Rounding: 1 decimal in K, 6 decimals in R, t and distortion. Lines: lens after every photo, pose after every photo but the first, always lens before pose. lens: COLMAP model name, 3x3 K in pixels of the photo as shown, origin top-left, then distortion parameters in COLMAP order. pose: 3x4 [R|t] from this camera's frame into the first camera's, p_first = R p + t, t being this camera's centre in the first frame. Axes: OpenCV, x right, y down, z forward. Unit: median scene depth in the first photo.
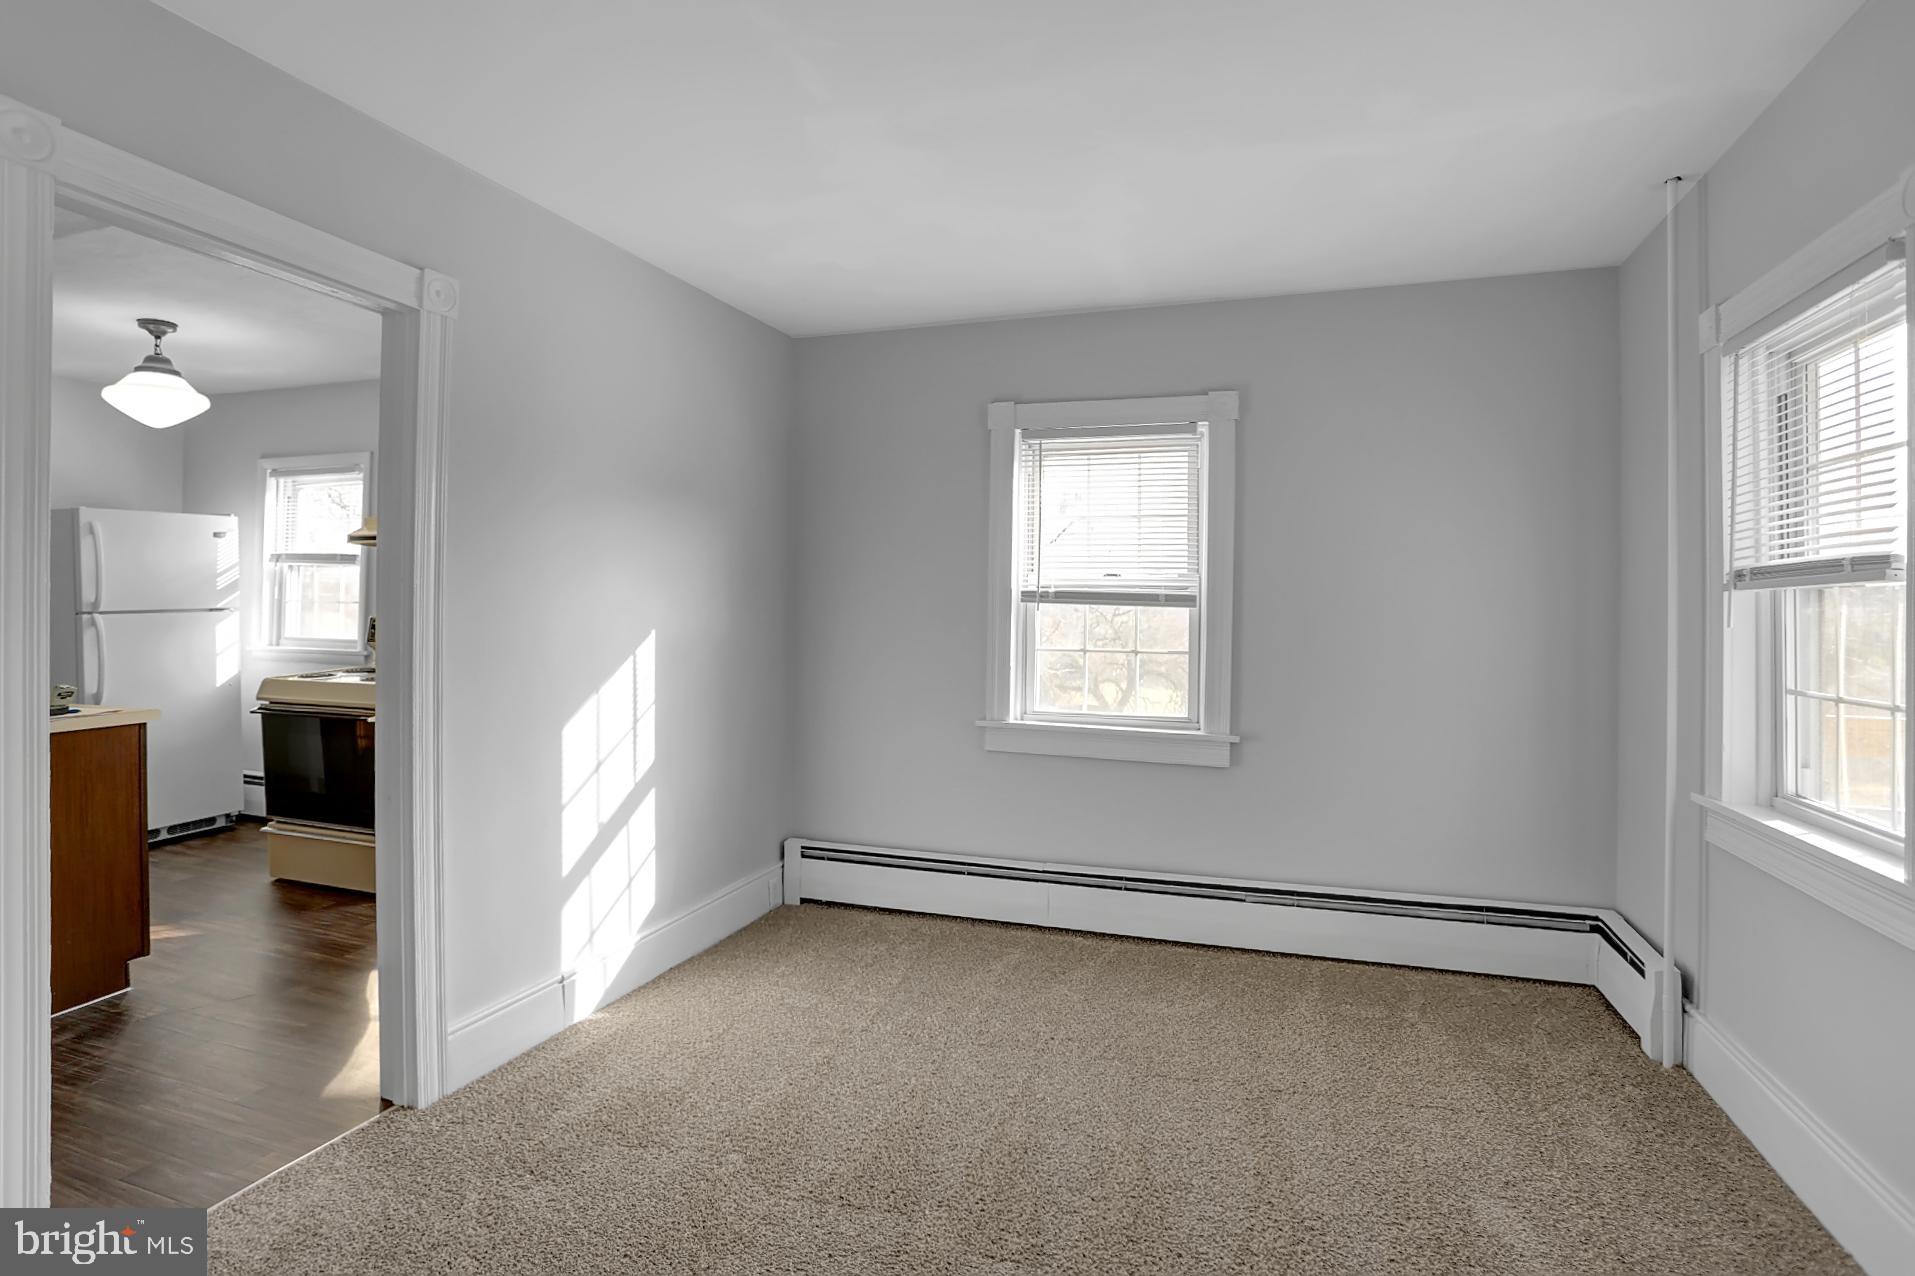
lens RADIAL K [[932.5, 0, 951.4], [0, 932.5, 621.8], [0, 0, 1]] dist [-0.034443, 0.000166]
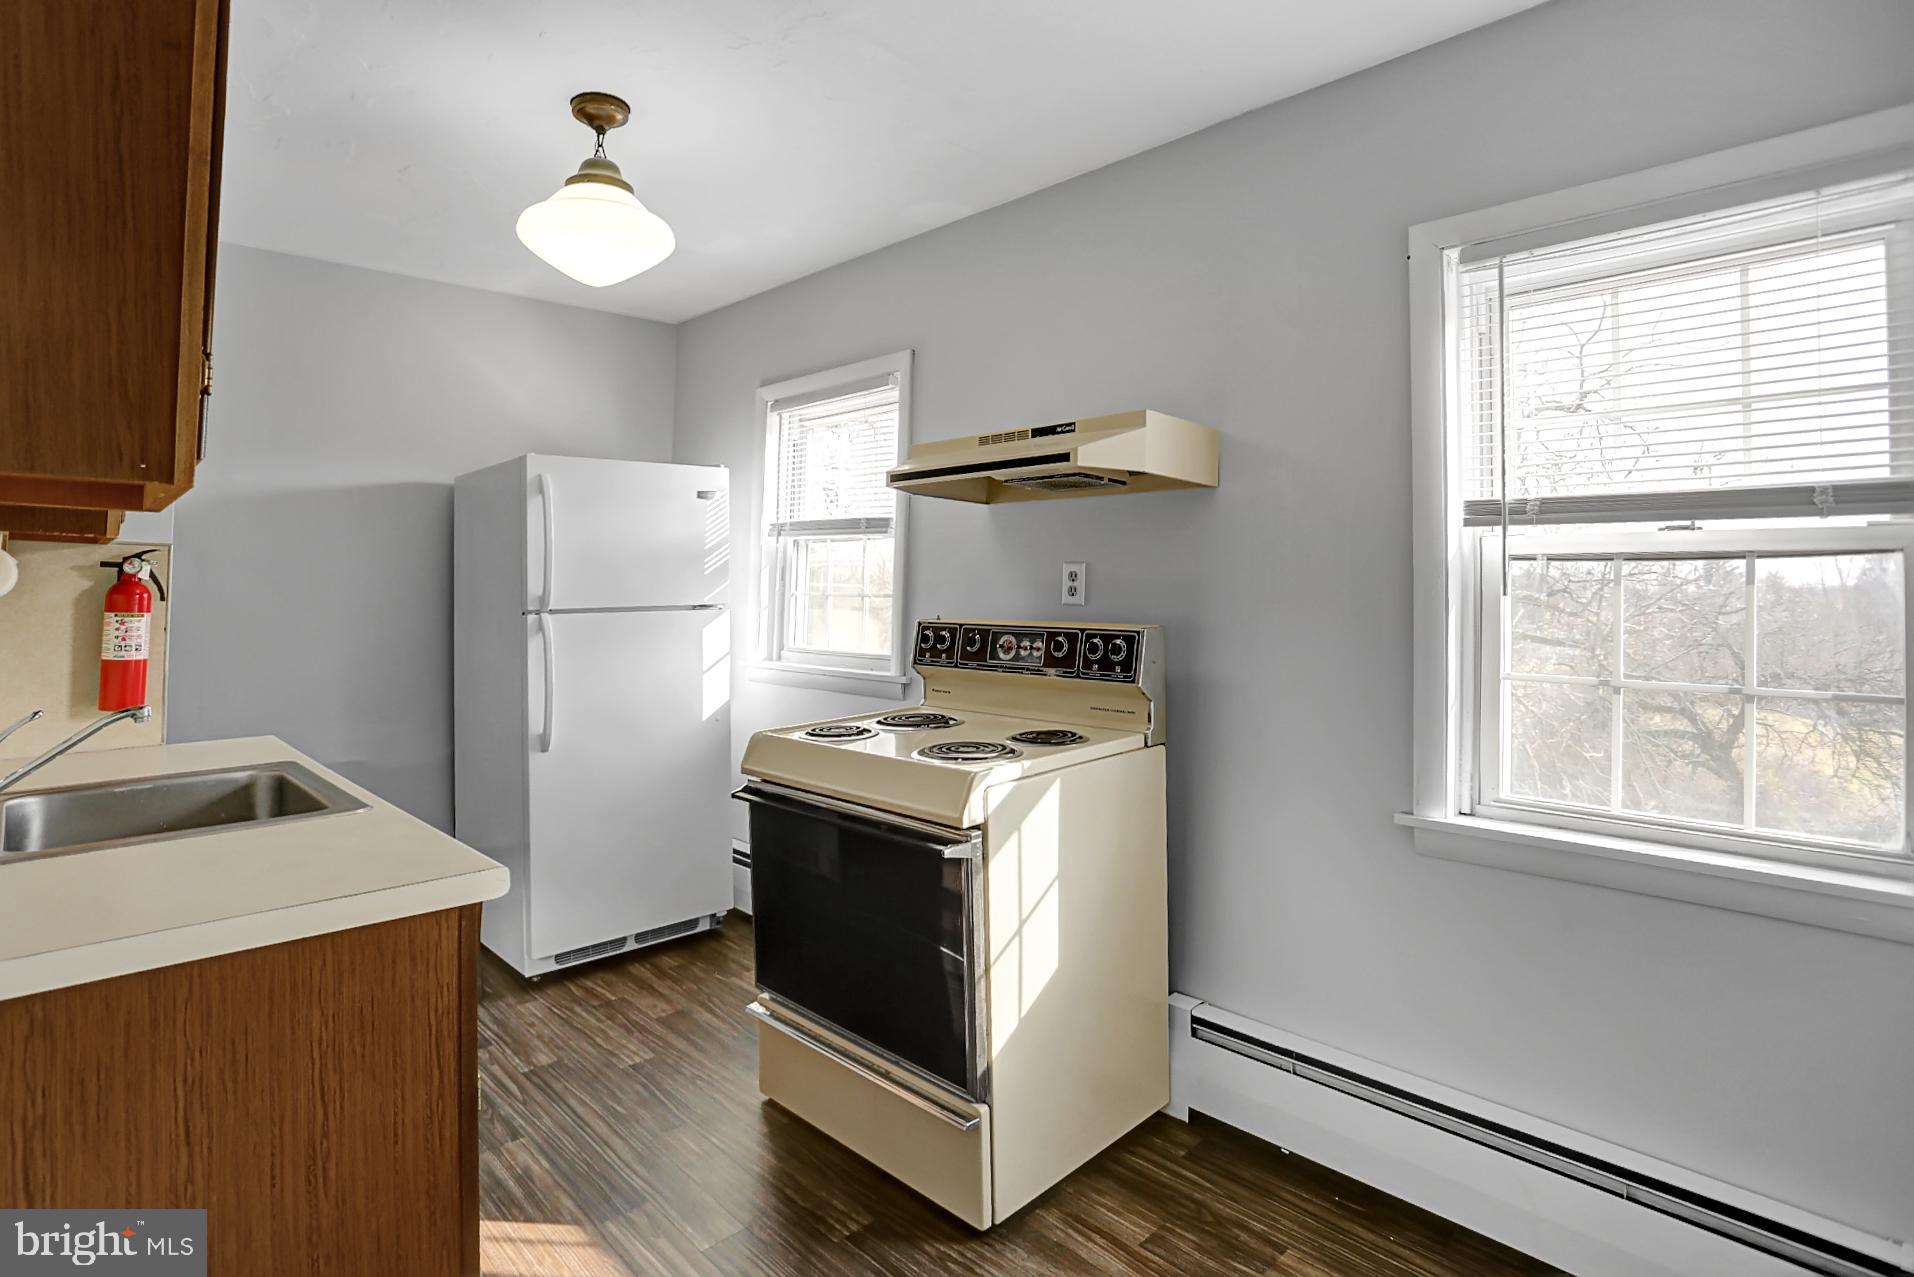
lens RADIAL K [[932.0, 0, 950.9], [0, 932.0, 622.3], [0, 0, 1]] dist [-0.034443, 0.000166]
pose [[0.897529, 0.006136, -0.440913, -0.343951], [-0.006716, 0.999977, 0.000245, -0.003932], [0.440905, 0.002741, 0.897550, 0.472219]]
